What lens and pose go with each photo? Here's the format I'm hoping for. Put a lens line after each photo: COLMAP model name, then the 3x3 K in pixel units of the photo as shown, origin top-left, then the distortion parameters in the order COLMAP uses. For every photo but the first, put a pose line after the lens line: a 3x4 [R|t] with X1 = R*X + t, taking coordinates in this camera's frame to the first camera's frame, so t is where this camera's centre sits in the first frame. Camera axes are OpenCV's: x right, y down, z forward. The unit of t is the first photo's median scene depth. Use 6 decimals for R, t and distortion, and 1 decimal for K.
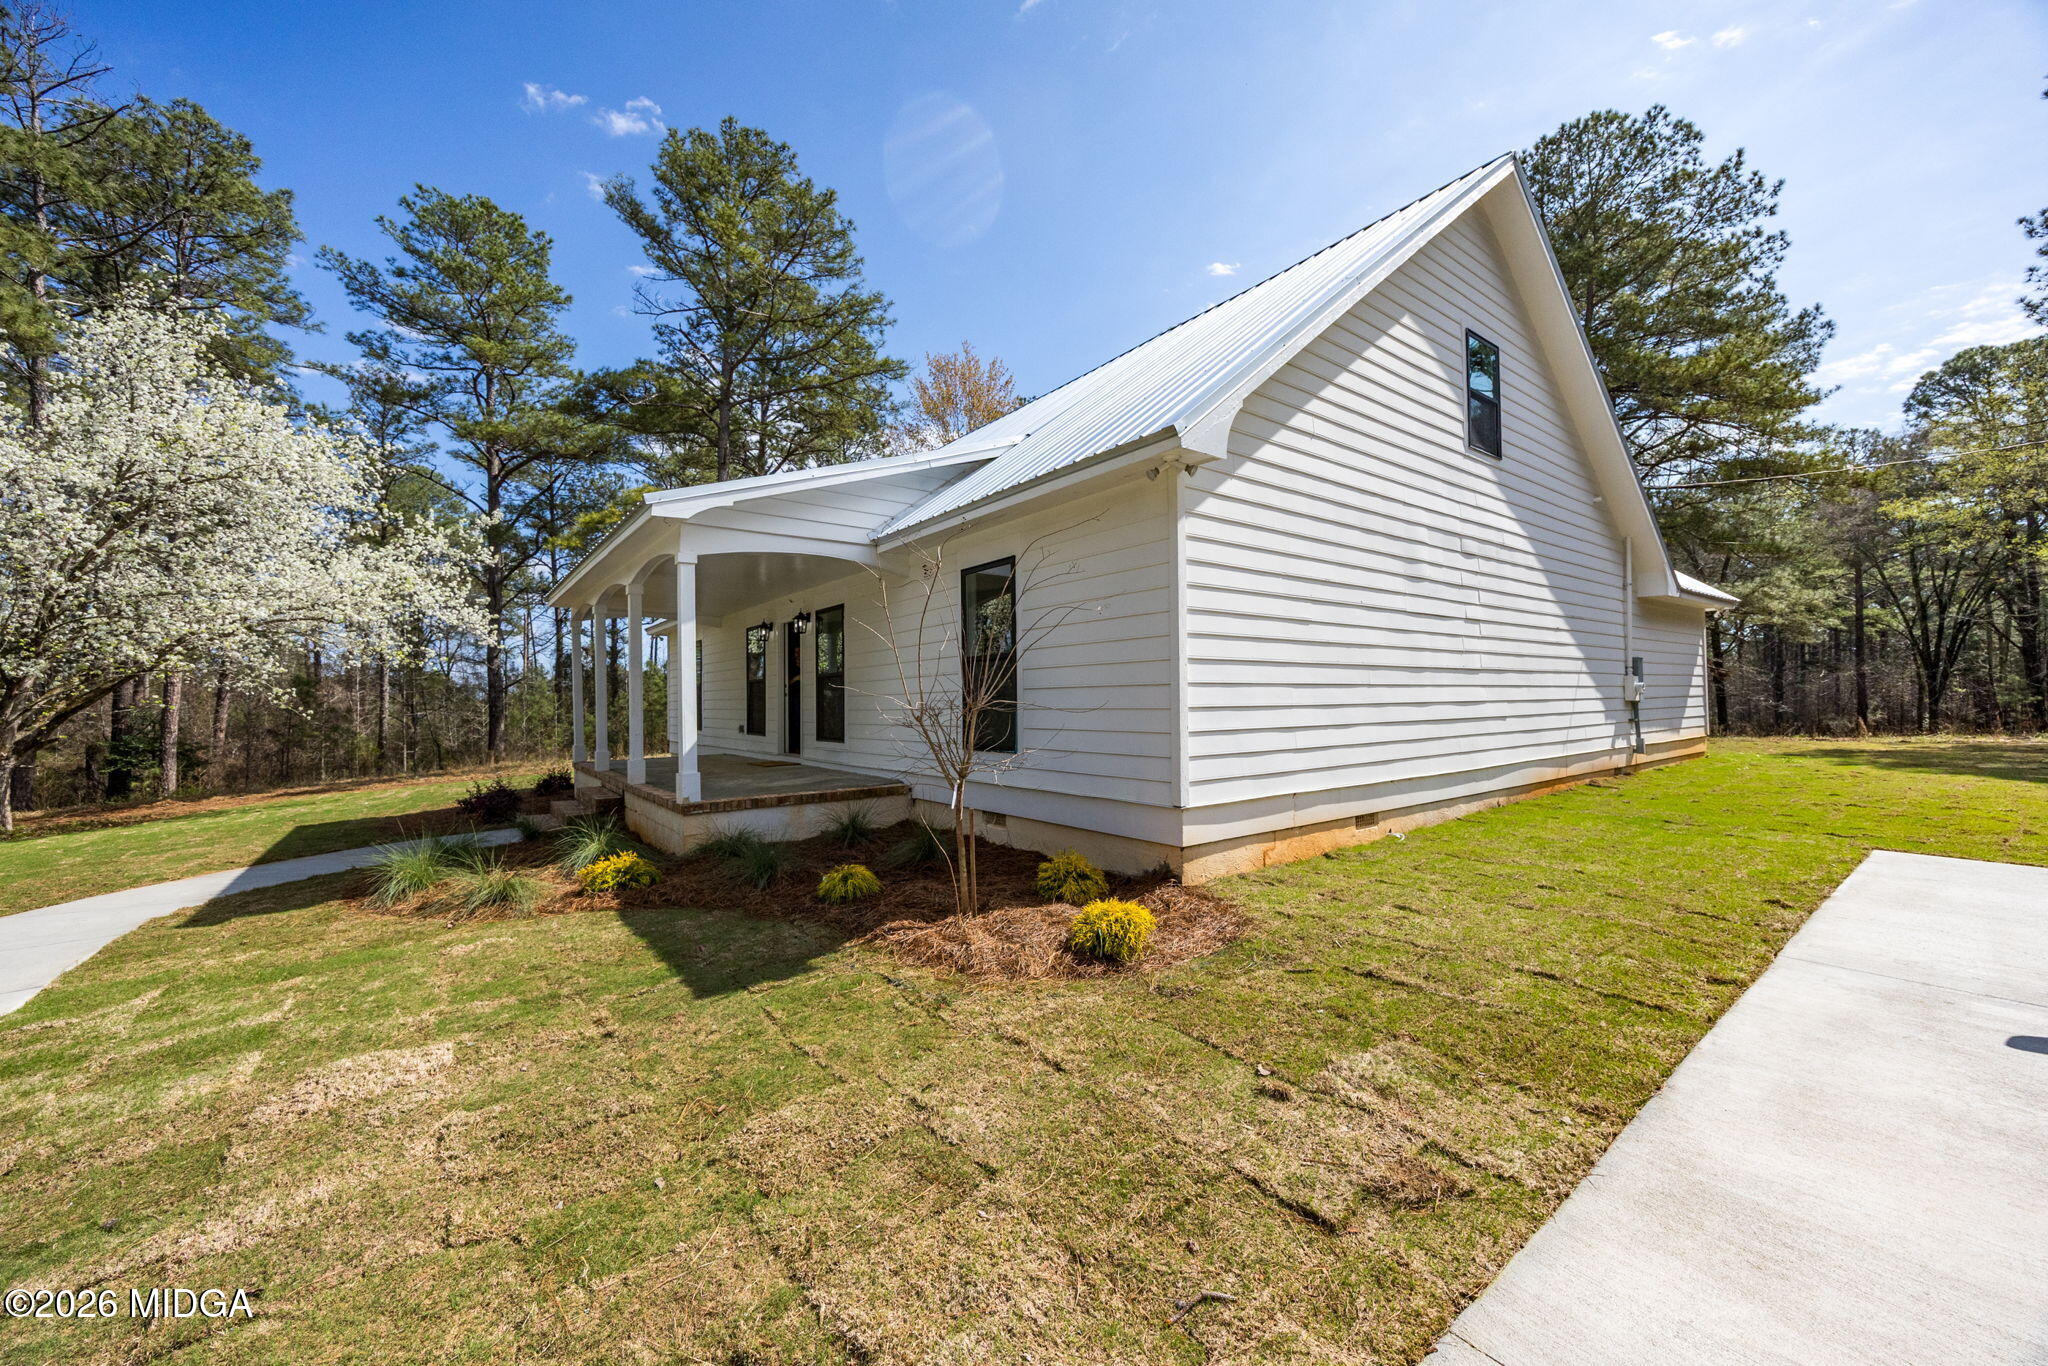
lens RADIAL K [[773.3, 0, 1018.1], [0, 773.3, 681.5], [0, 0, 1]] dist [-0.008152, 0.000071]
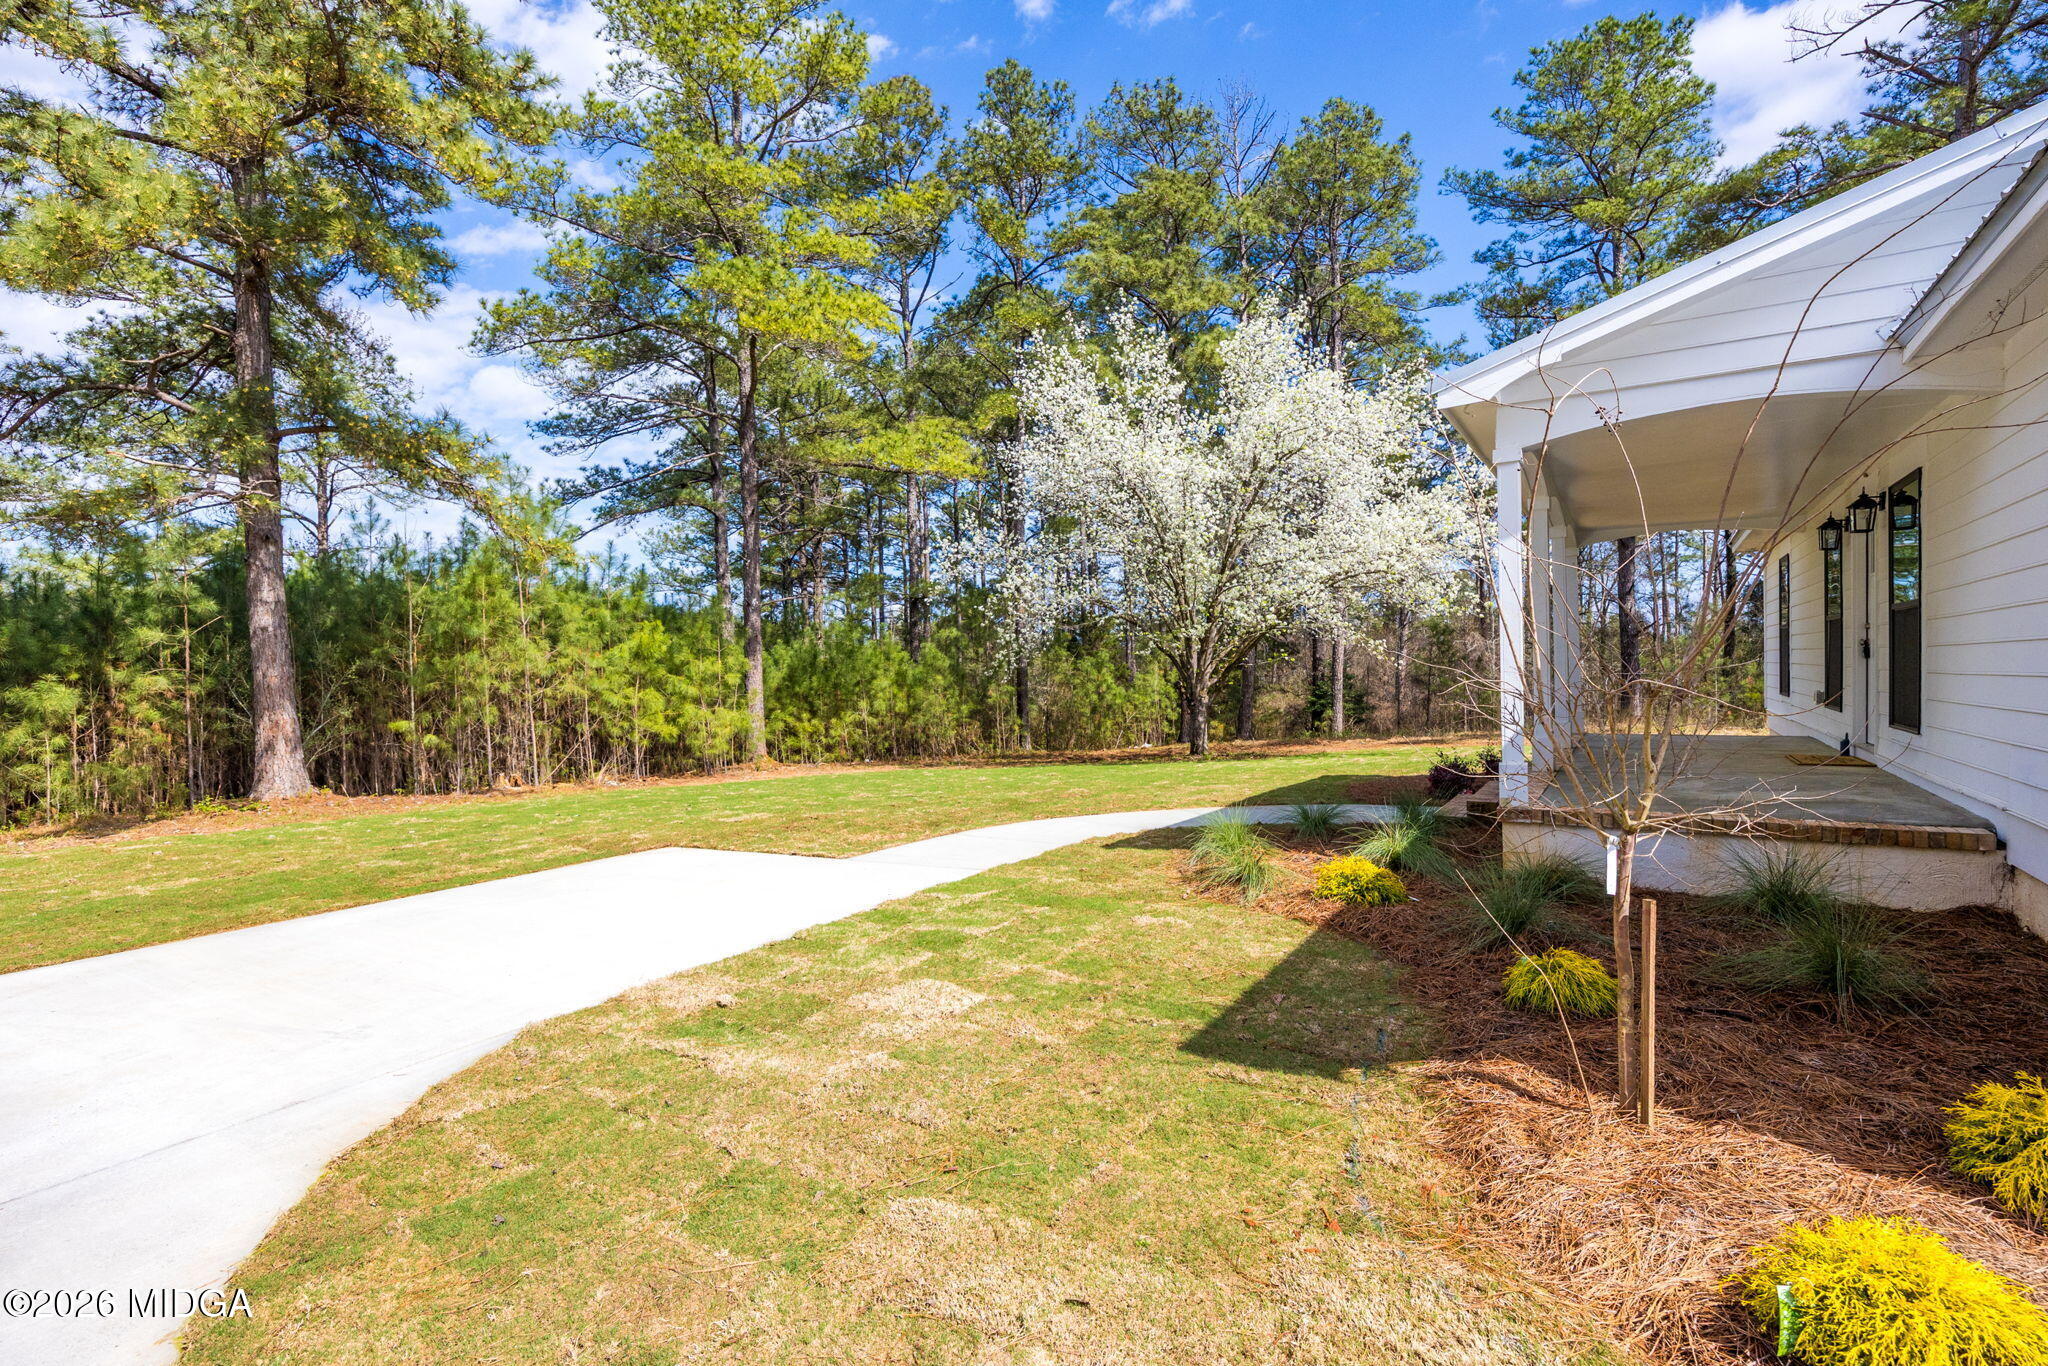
lens RADIAL K [[971.8, 0, 1024.0], [0, 971.8, 683.0], [0, 0, 1]] dist [-0.012456, 0.000026]
pose [[0.349909, 0.026503, -0.936409, 0.061406], [0.033835, 0.998590, 0.040906, -0.001472], [0.936173, -0.045997, 0.348519, 0.072751]]
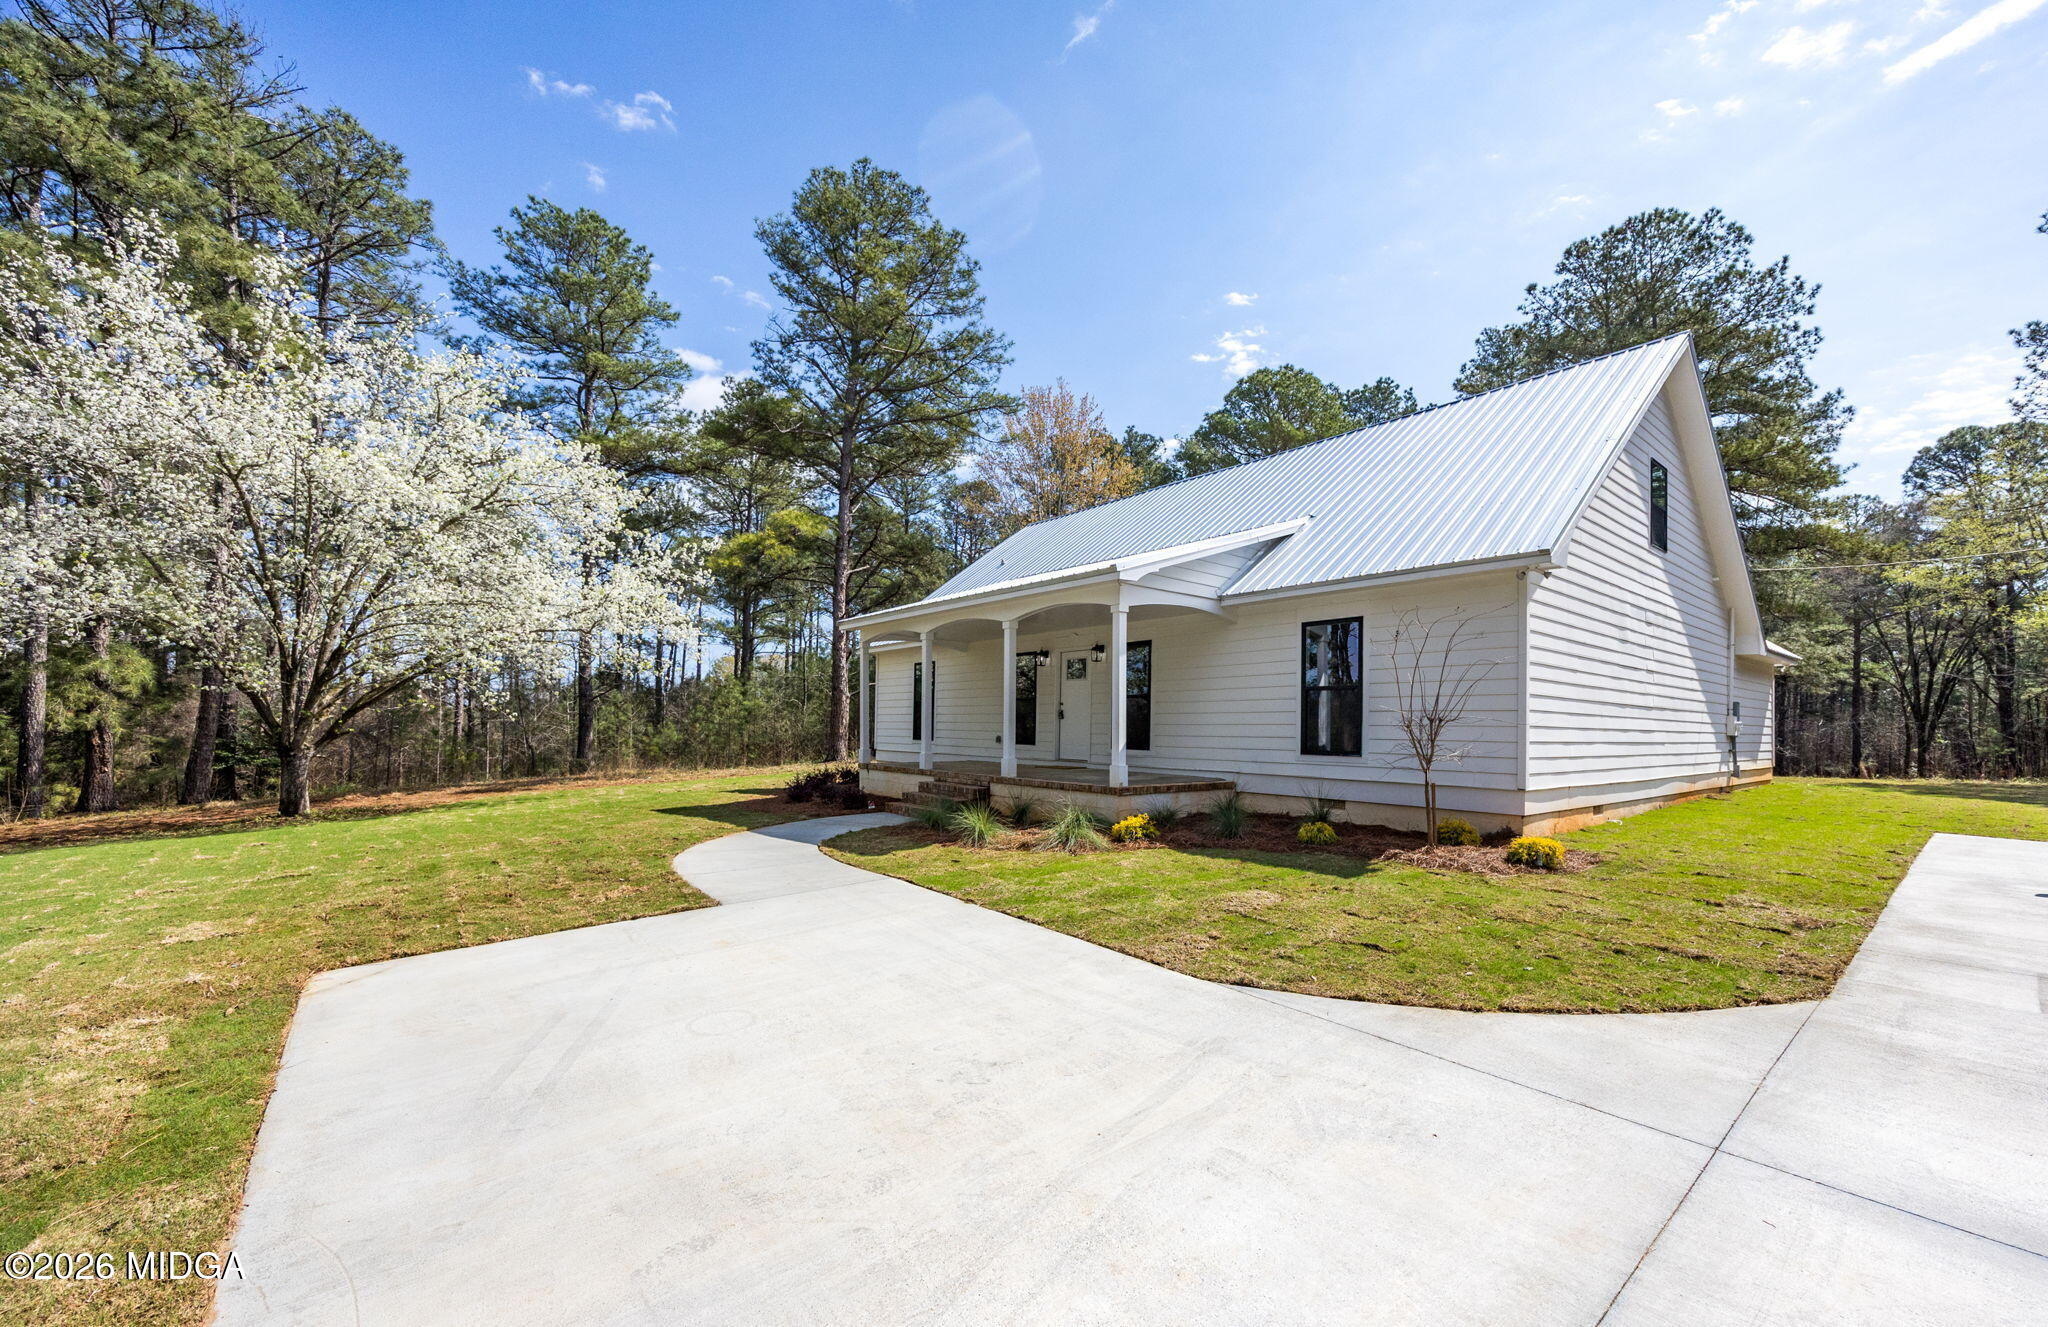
lens RADIAL K [[806.2, 0, 1056.2], [0, 806.2, 709.2], [0, 0, 1]] dist [-0.007934, -0.000402]
pose [[0.997934, 0.030520, 0.056533, -0.166119], [-0.030633, 0.999530, 0.001134, 0.005639], [-0.056472, -0.002863, 0.998400, -0.111734]]
